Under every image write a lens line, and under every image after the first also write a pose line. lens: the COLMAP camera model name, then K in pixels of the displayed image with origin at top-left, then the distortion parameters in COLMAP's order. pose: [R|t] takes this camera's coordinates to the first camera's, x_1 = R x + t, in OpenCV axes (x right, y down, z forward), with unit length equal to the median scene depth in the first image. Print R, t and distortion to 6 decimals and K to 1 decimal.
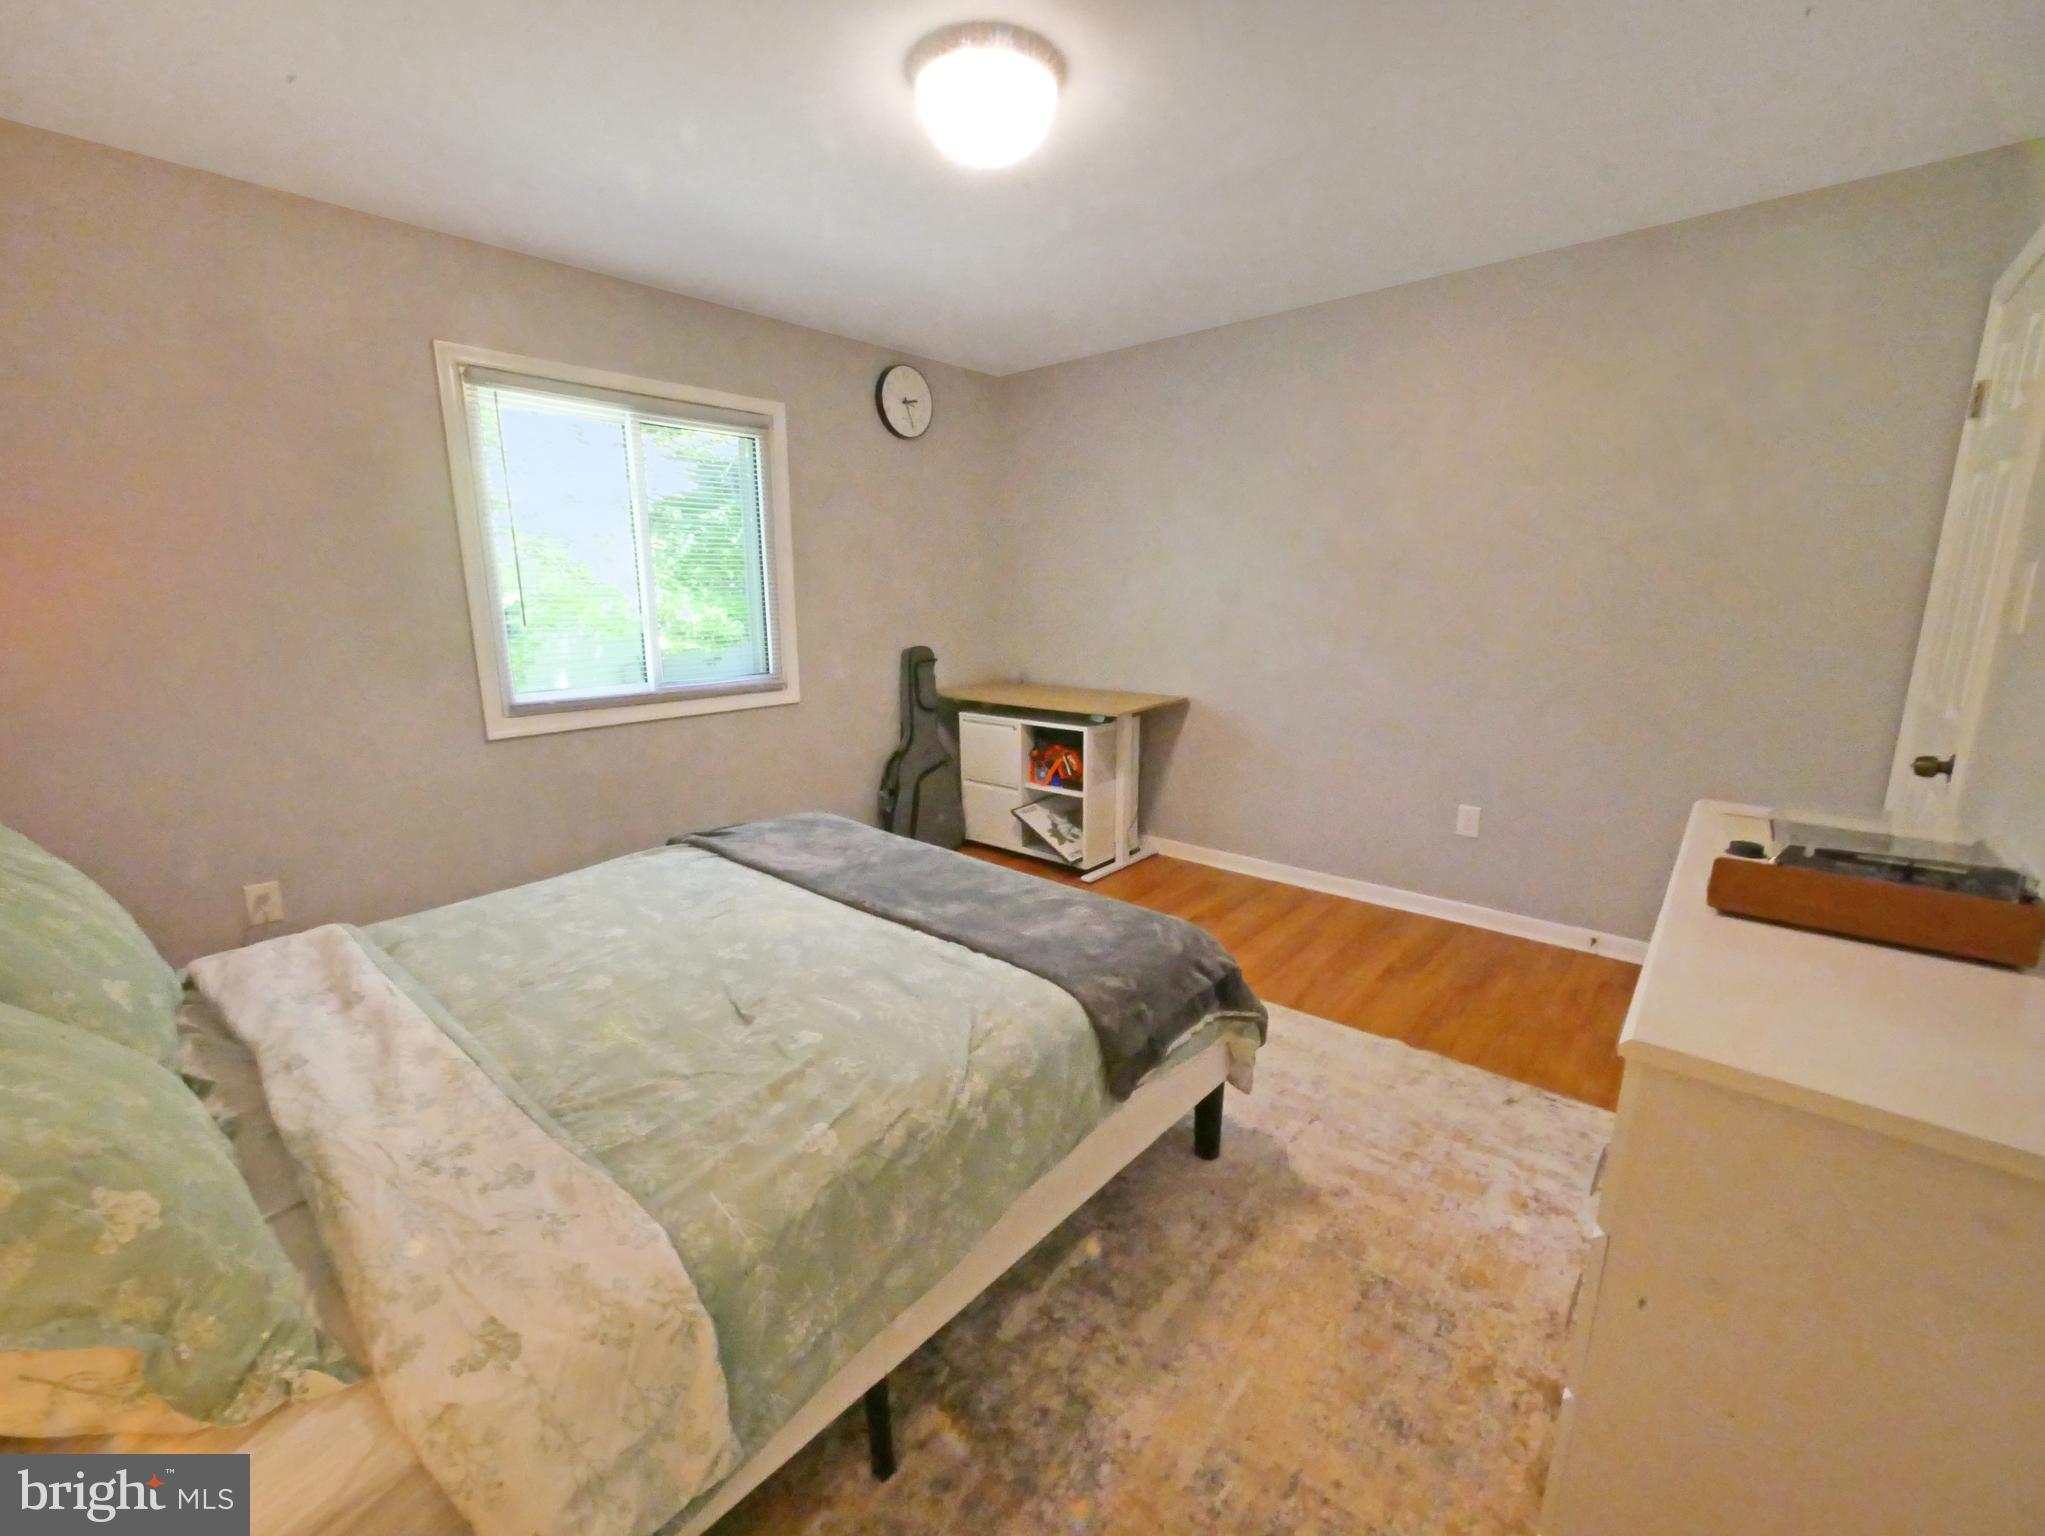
lens RADIAL K [[888.0, 0, 1022.5], [0, 888.0, 768.0], [0, 0, 1]] dist [-0.002192, -0.000192]
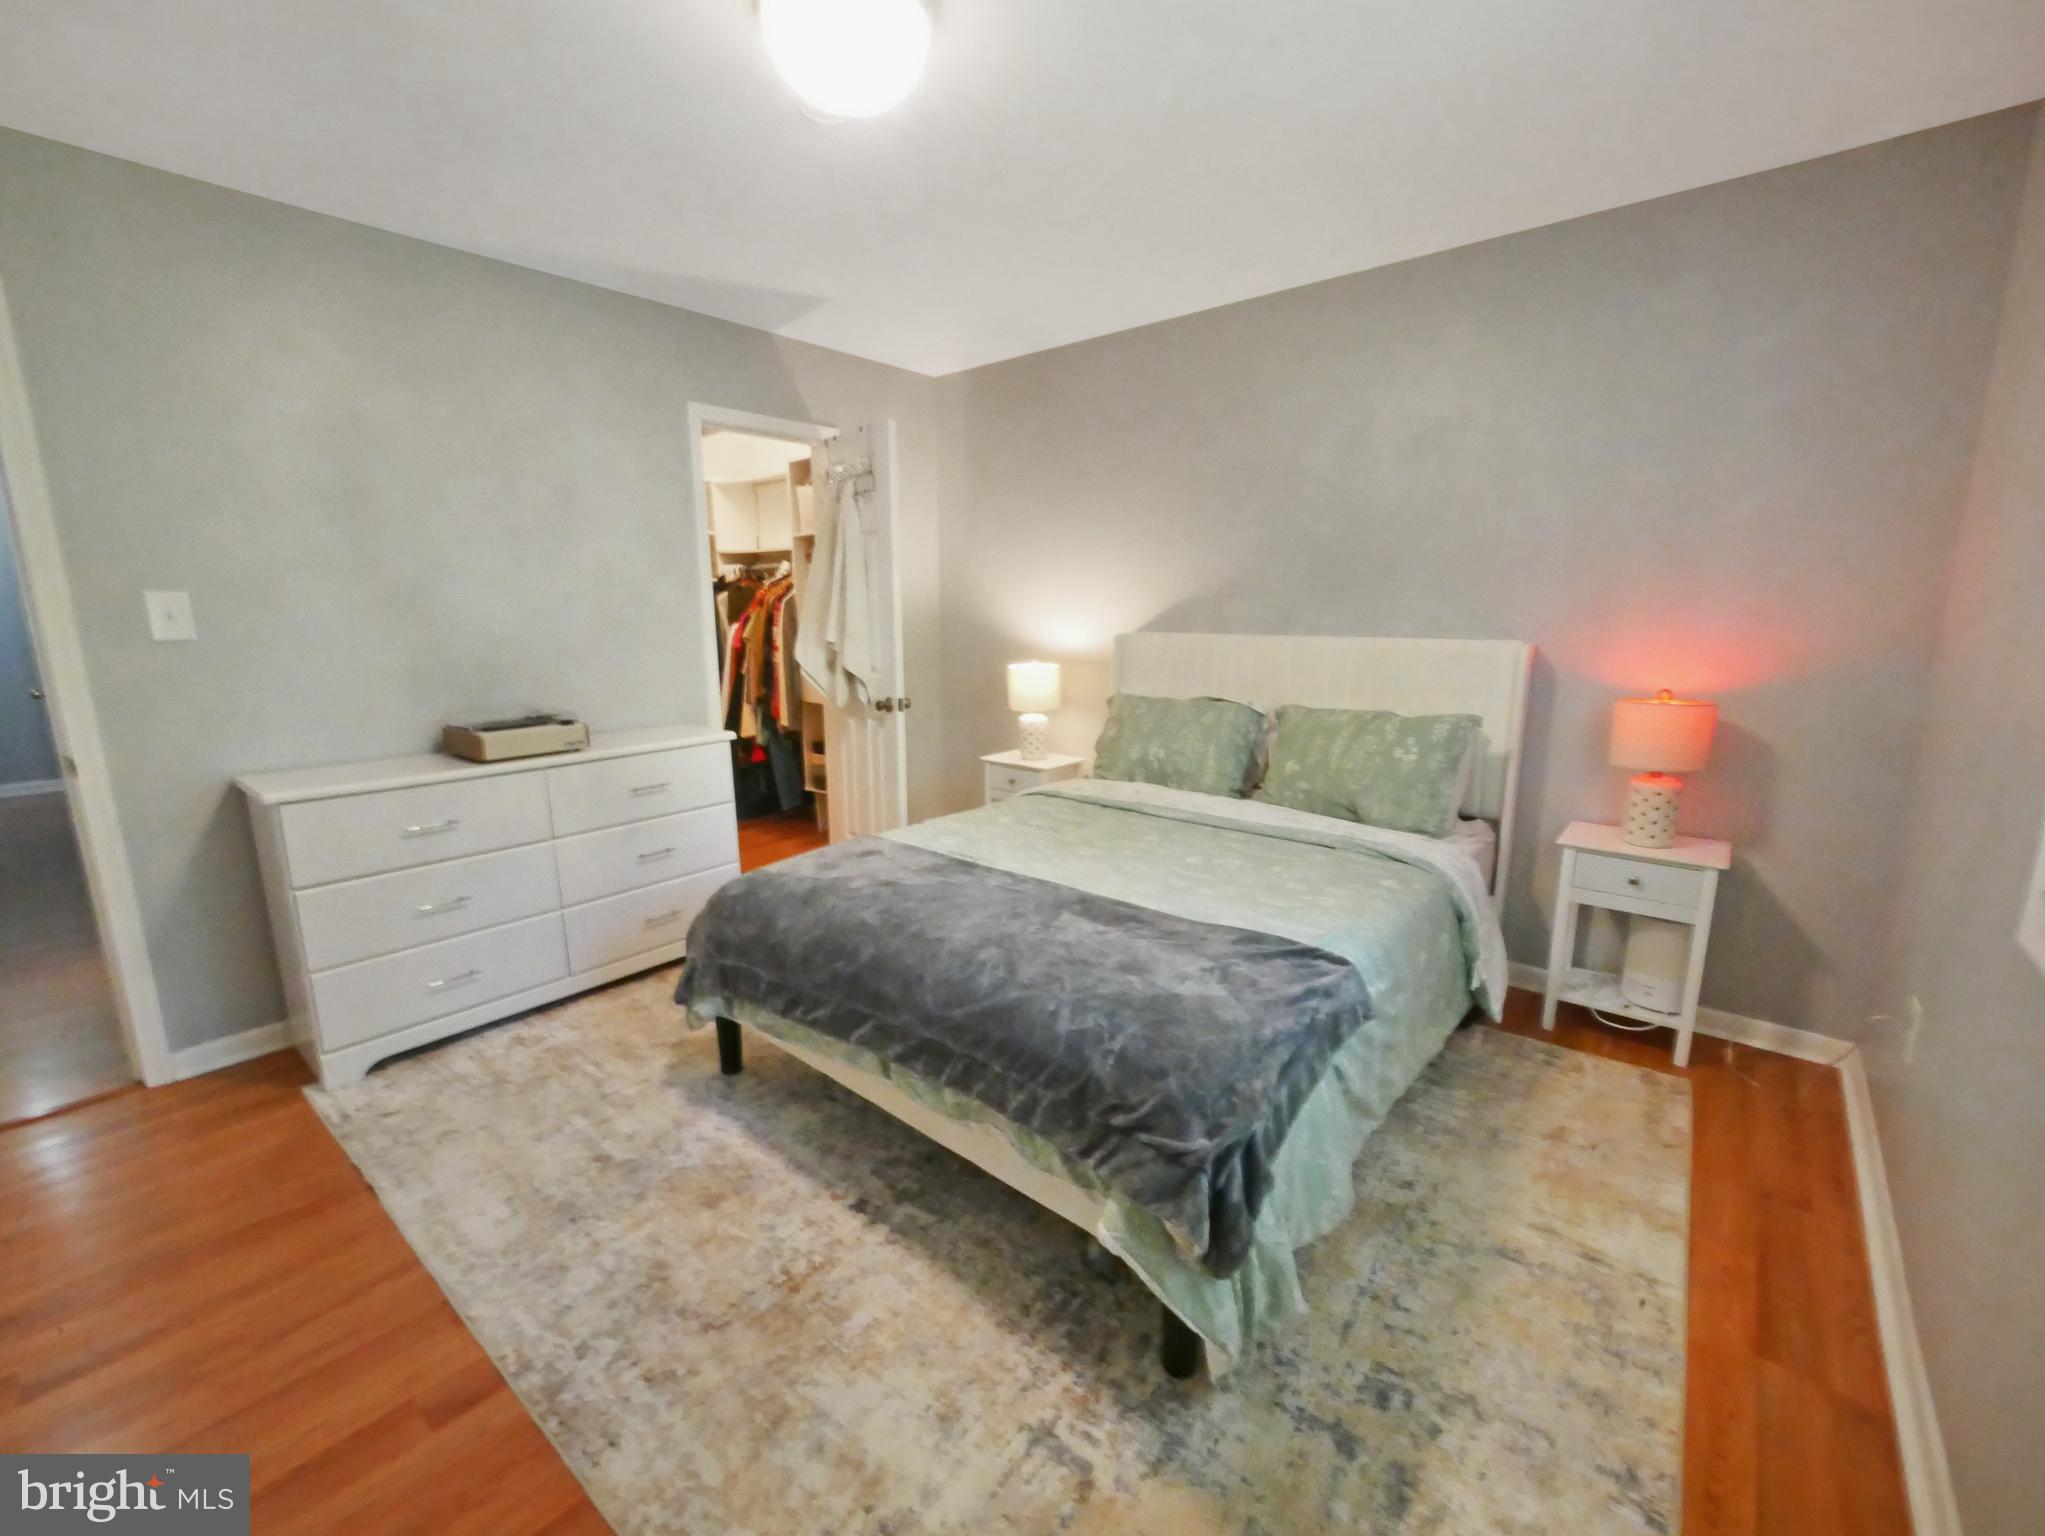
lens RADIAL K [[888.0, 0, 1022.5], [0, 888.0, 768.0], [0, 0, 1]] dist [-0.002192, -0.000192]
pose [[-0.999985, 0.003491, -0.004271, -0.123128], [0.001572, 0.922507, 0.385978, -0.279408], [0.005287, 0.385965, -0.922498, 1.337800]]
